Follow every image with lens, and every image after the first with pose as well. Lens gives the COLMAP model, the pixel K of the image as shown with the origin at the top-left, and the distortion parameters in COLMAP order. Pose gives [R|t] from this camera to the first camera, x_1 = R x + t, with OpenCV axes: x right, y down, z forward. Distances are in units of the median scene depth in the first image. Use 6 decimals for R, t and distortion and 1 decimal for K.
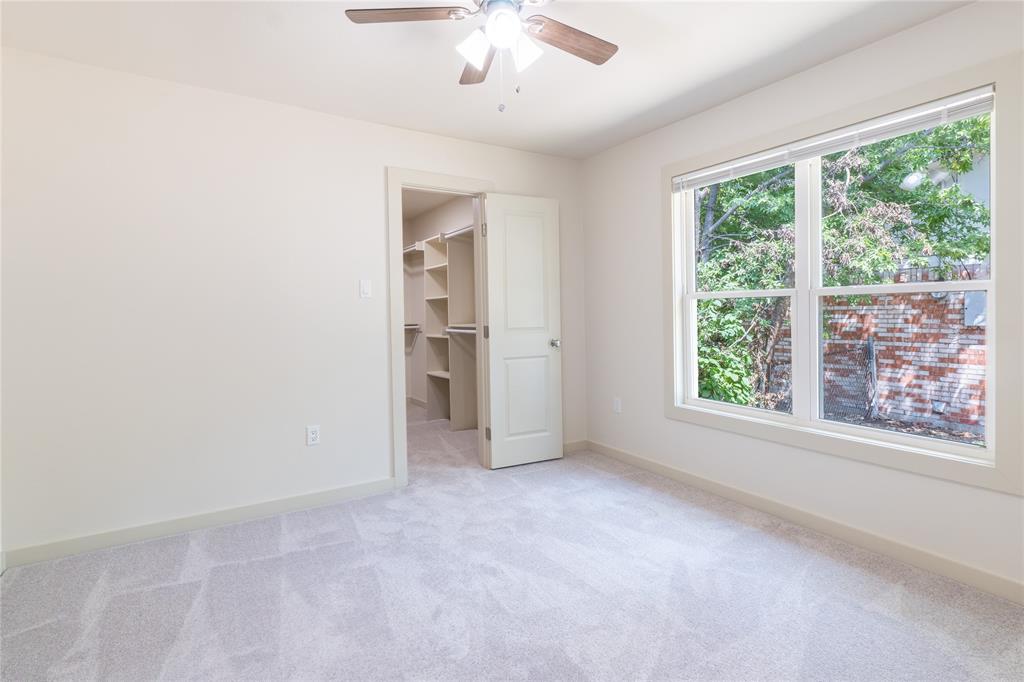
lens RADIAL K [[492.4, 0, 516.5], [0, 492.4, 316.1], [0, 0, 1]] dist [0.003495, -0.001018]
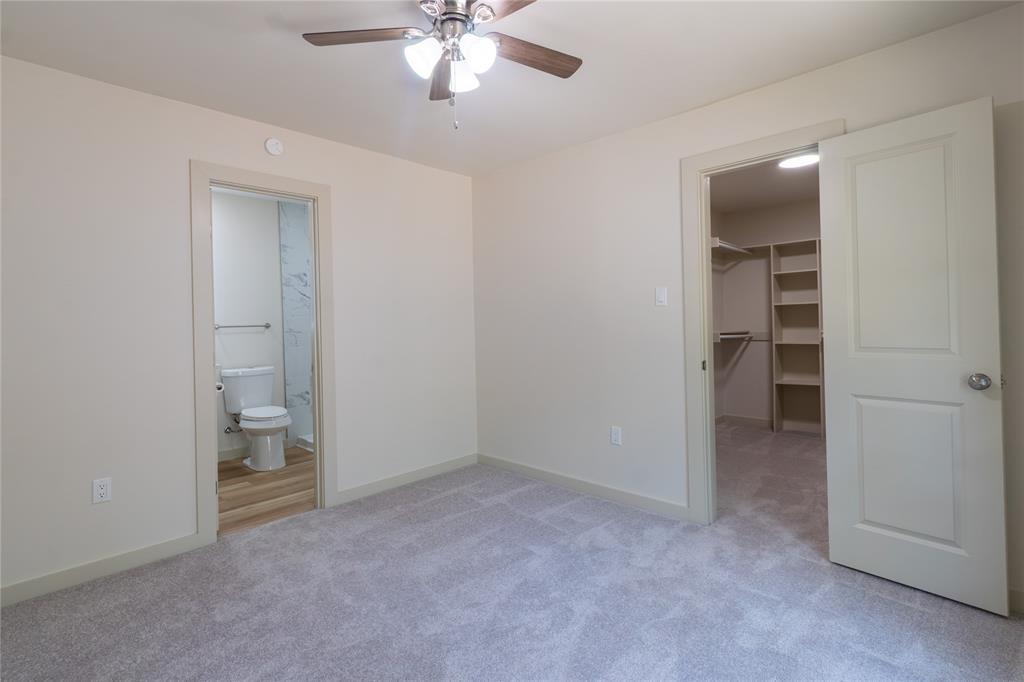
lens RADIAL K [[492.4, 0, 510.0], [0, 492.4, 318.1], [0, 0, 1]] dist [0.003495, -0.001018]
pose [[0.231955, -0.004695, -0.972715, 0.567122], [0.009427, 0.999952, -0.002579, -0.015740], [0.972681, -0.008571, 0.231988, 0.509150]]
